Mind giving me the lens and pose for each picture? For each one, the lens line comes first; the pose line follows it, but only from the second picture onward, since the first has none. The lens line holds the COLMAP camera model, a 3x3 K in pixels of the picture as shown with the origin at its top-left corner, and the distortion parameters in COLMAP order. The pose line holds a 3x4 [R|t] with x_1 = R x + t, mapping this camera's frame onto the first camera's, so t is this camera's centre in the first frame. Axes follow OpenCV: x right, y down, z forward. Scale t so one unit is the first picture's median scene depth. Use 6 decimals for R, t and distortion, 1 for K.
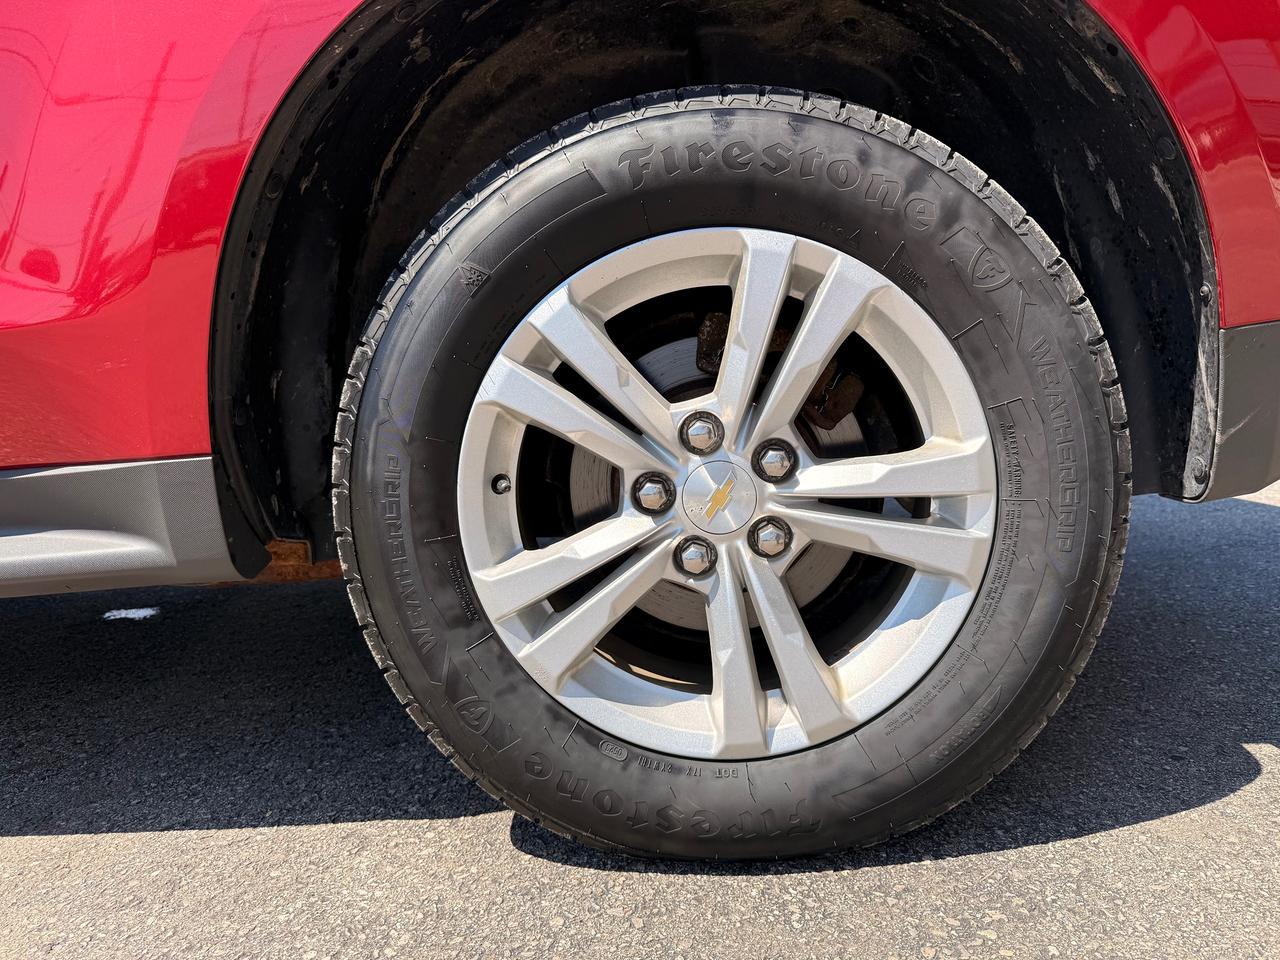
lens RADIAL K [[902.4, 0, 640.0], [0, 902.4, 480.0], [0, 0, 1]] dist [0.040443, -0.055446]
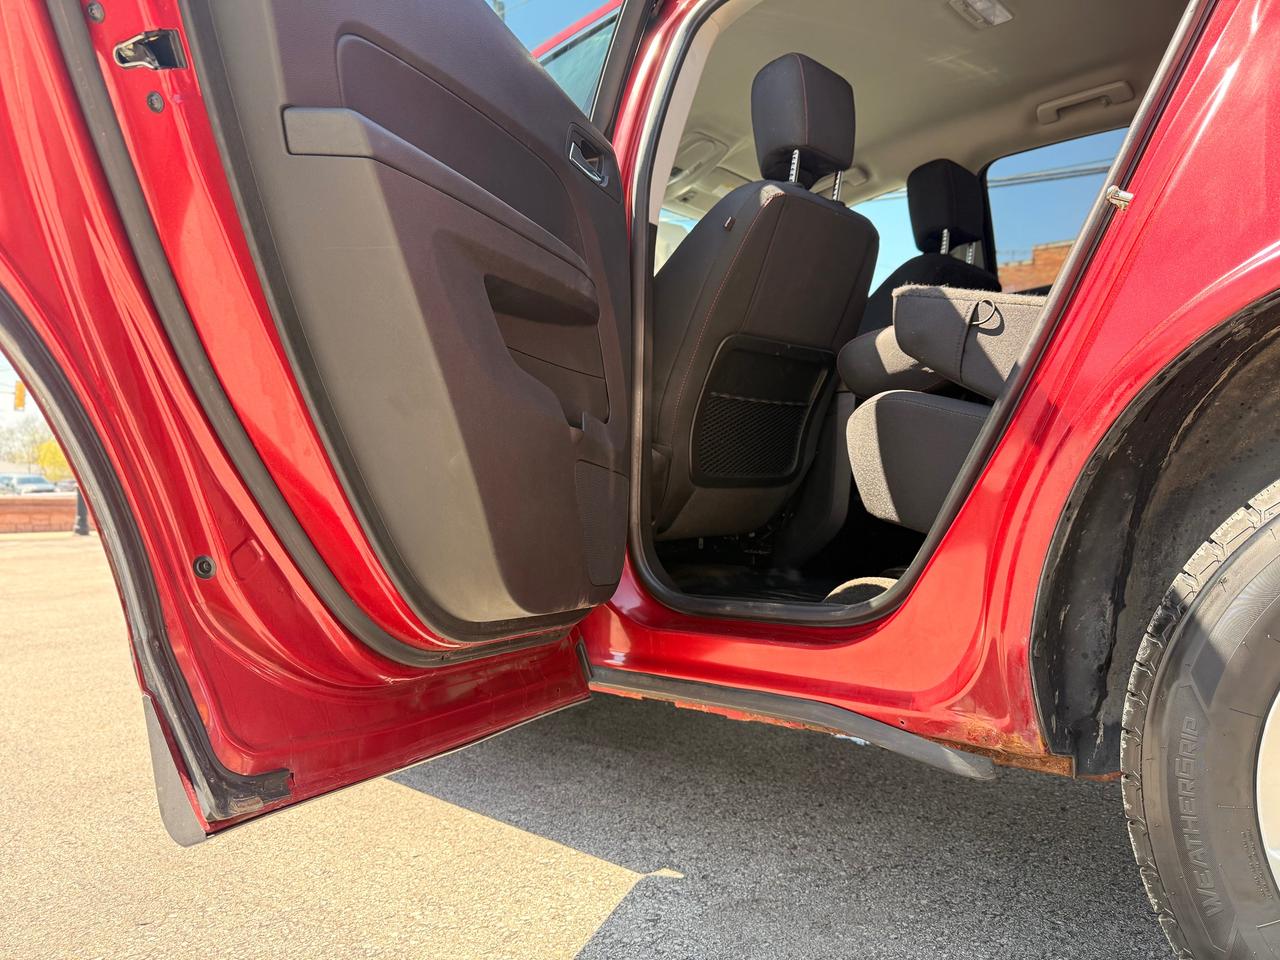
lens RADIAL K [[922.2, 0, 640.0], [0, 922.2, 480.0], [0, 0, 1]] dist [-0.009025, -0.002110]
pose [[0.774069, 0.052730, -0.630902, -0.088173], [-0.120605, 0.990558, -0.065183, -0.128794], [0.621508, 0.126546, 0.773120, -0.231147]]
